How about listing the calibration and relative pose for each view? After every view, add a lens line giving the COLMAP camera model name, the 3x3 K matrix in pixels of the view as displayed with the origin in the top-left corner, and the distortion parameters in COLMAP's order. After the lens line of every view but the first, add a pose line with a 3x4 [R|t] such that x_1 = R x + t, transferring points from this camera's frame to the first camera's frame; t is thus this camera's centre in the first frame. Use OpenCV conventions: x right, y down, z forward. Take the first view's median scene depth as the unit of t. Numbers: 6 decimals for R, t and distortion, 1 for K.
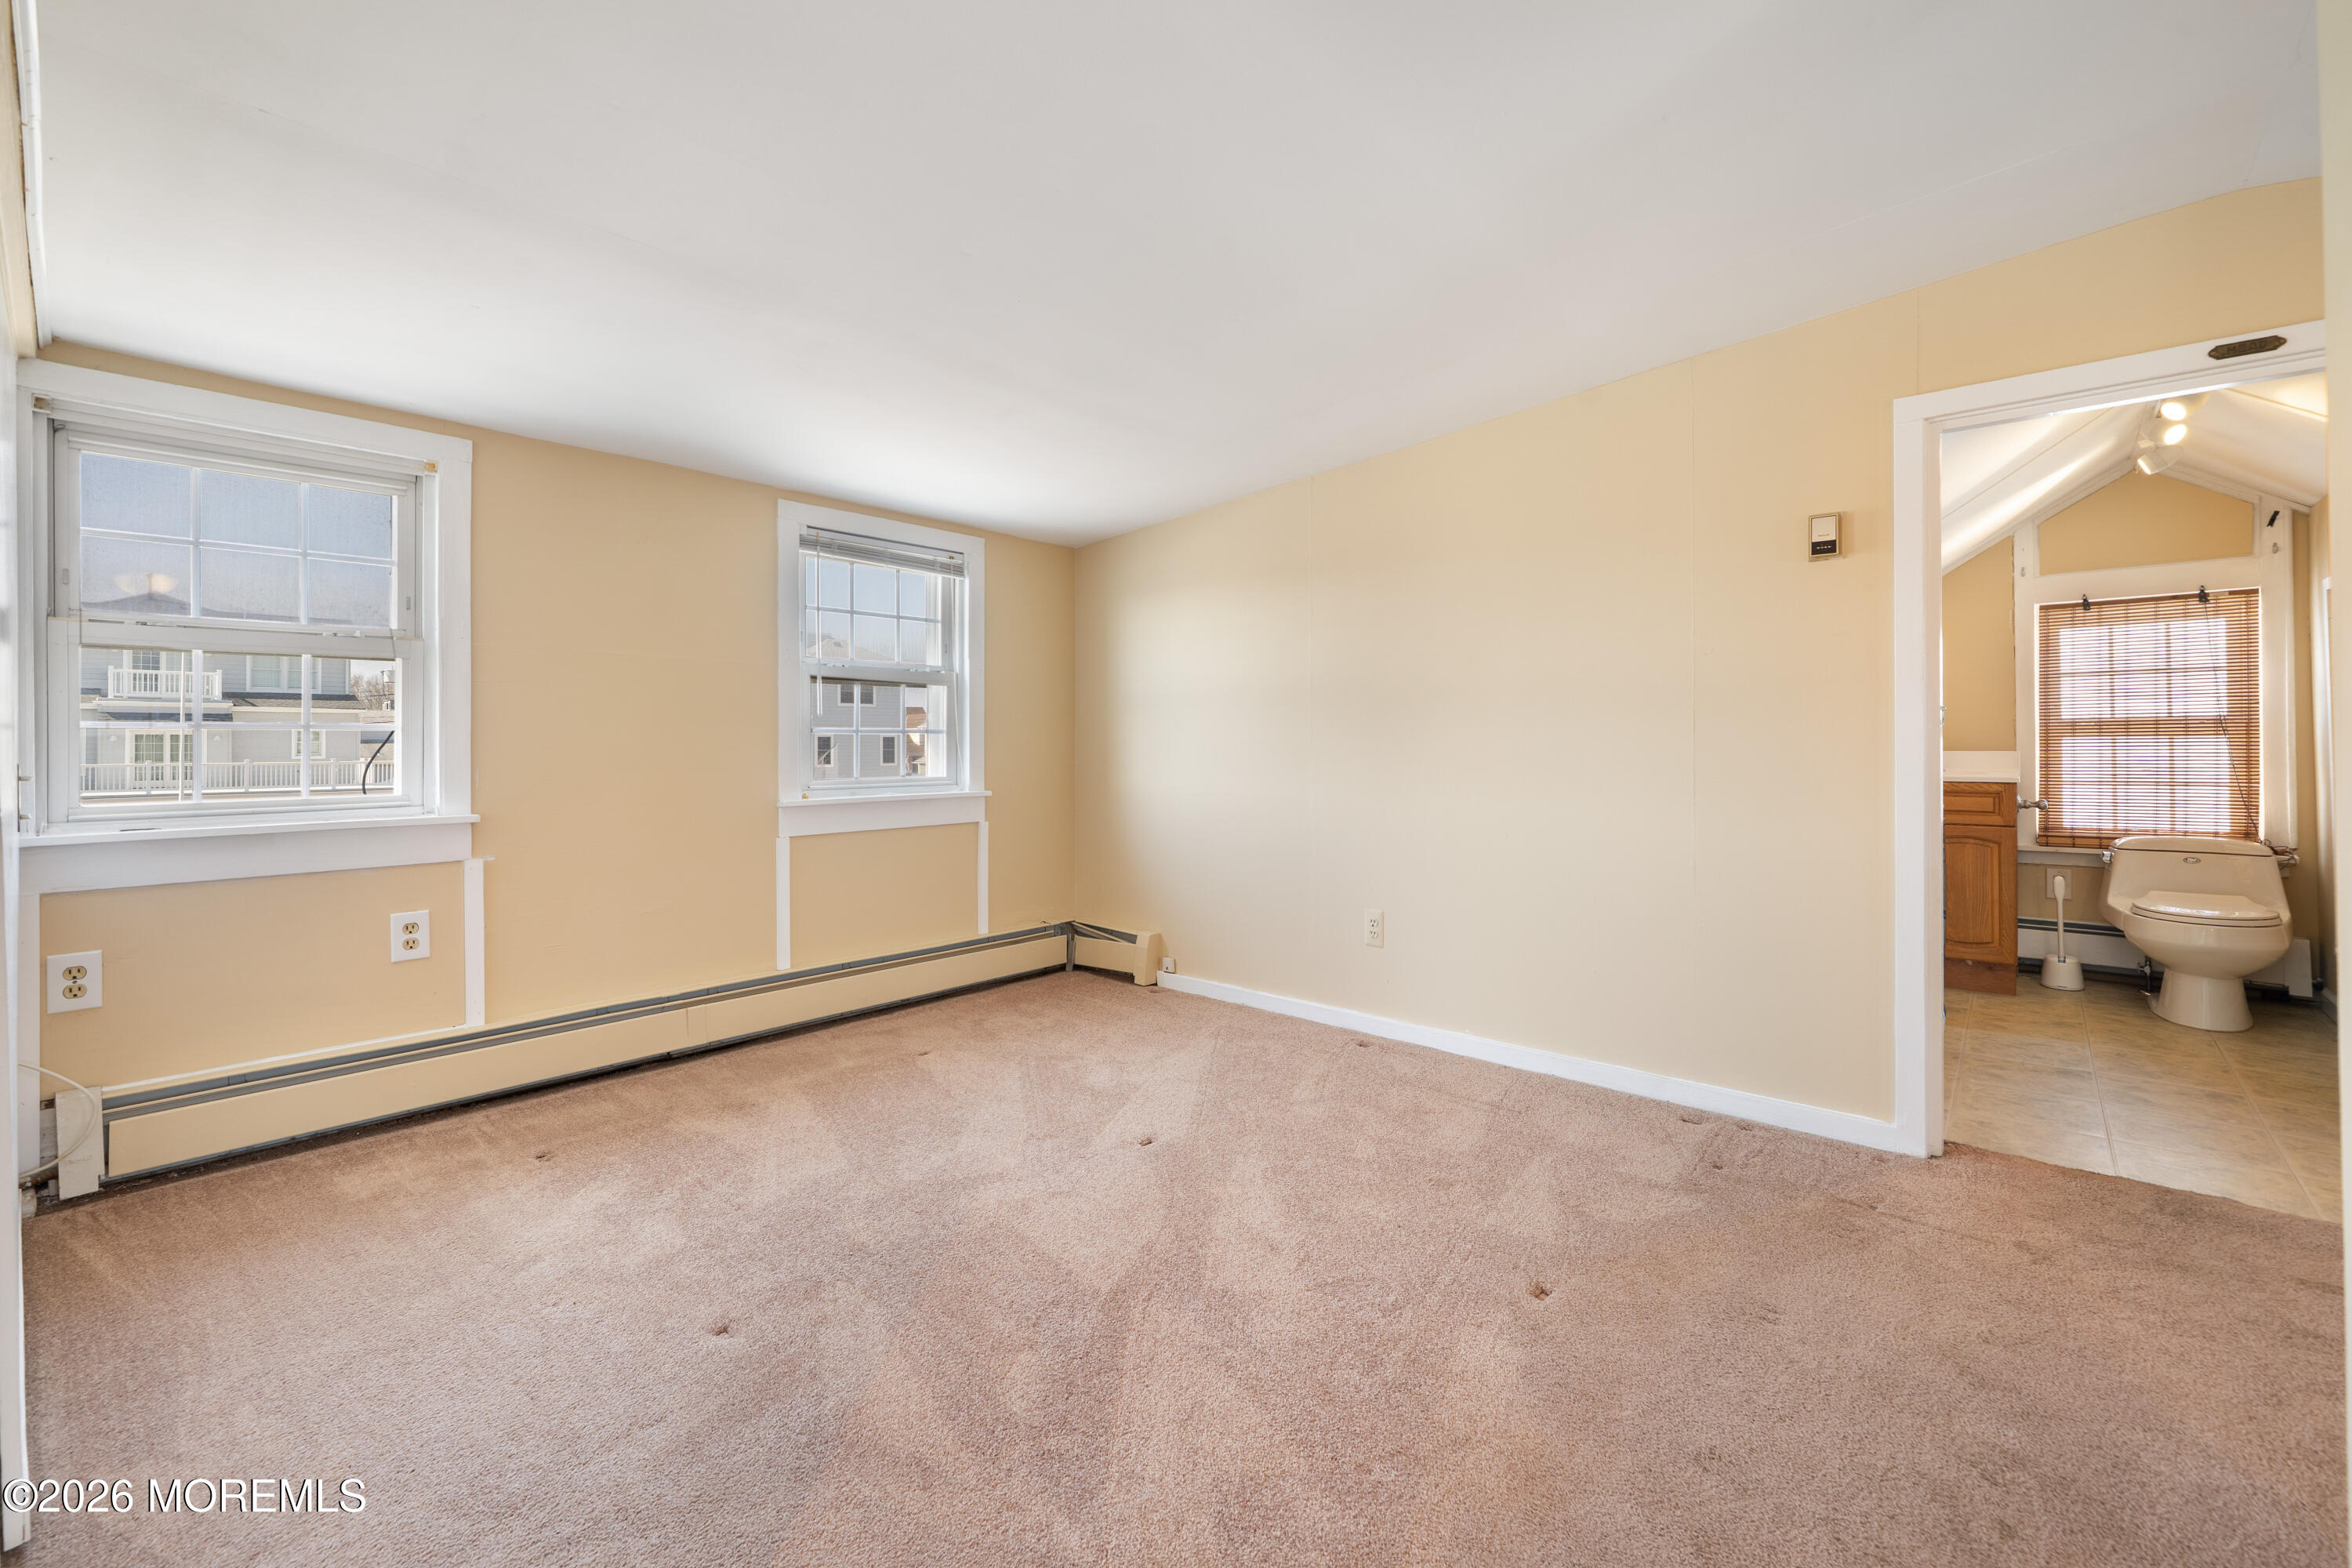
lens RADIAL K [[984.5, 0, 1172.9], [0, 984.5, 748.5], [0, 0, 1]] dist [-0.000896, 0.003152]
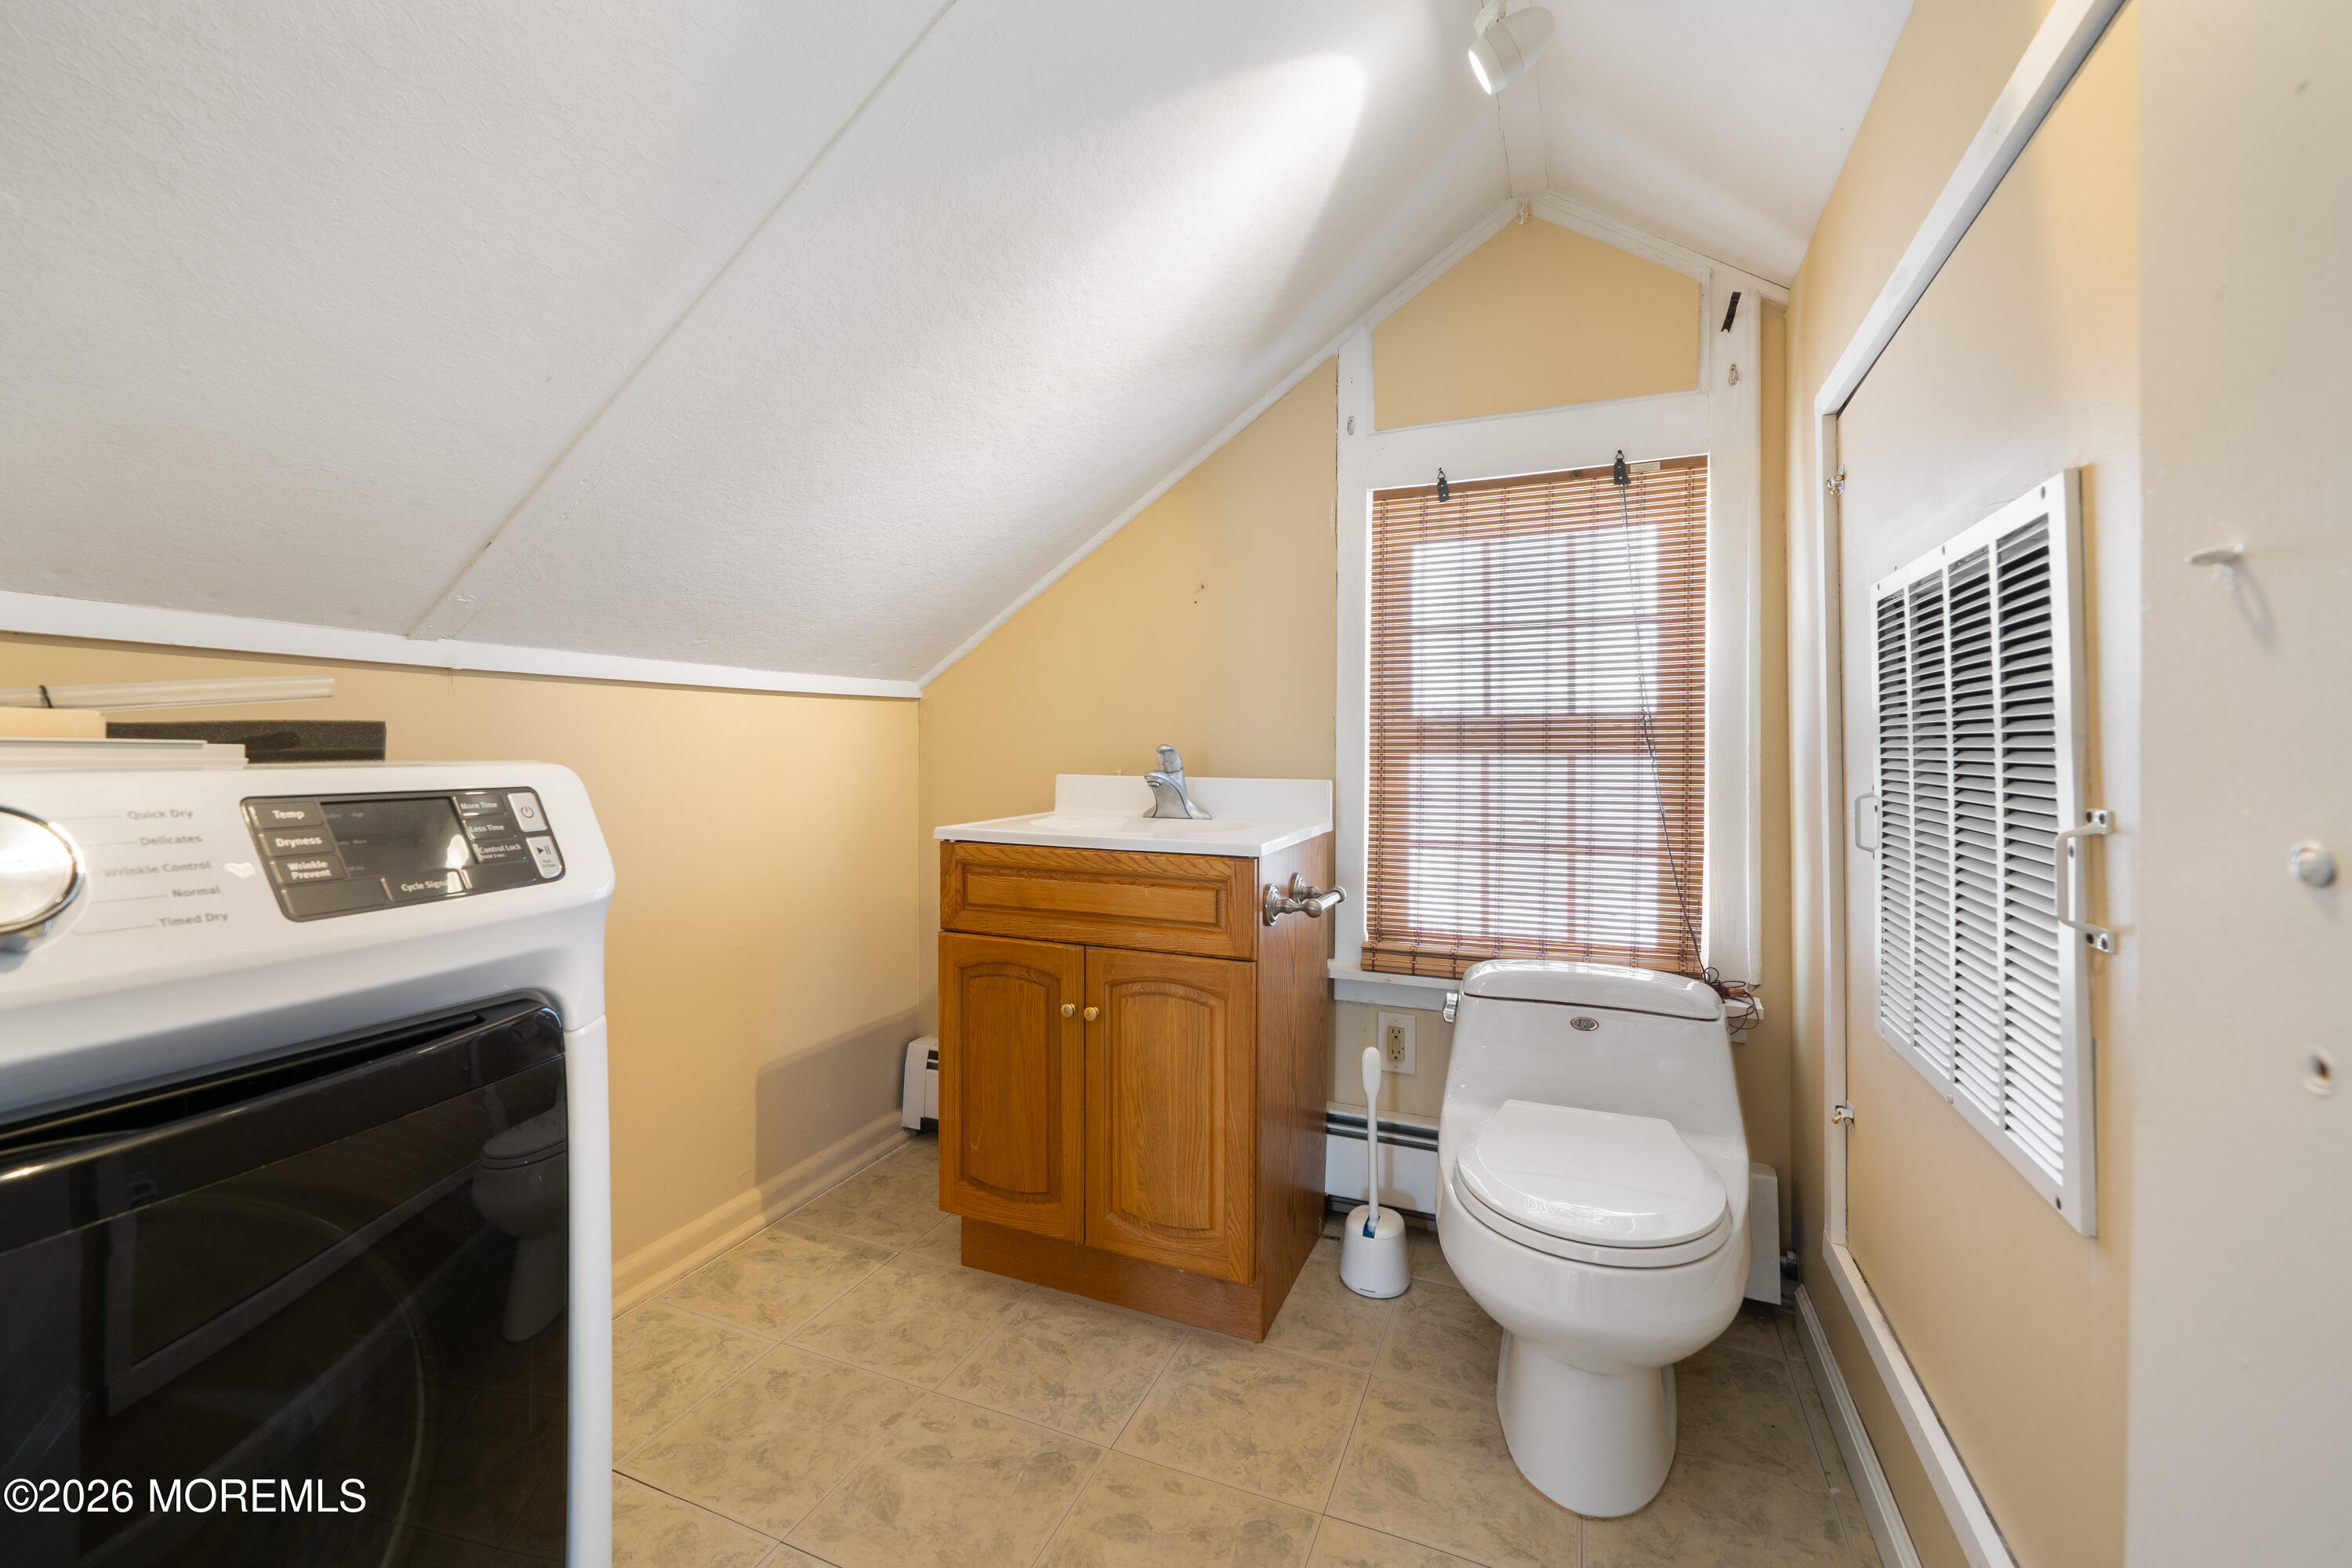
lens RADIAL K [[943.1, 0, 1171.1], [0, 943.1, 760.5], [0, 0, 1]] dist [0.001837, 0.000592]
pose [[0.956718, 0.013459, 0.290706, 0.689354], [-0.013765, 0.999905, -0.000993, -0.005822], [-0.290692, -0.003051, 0.956812, 0.609882]]
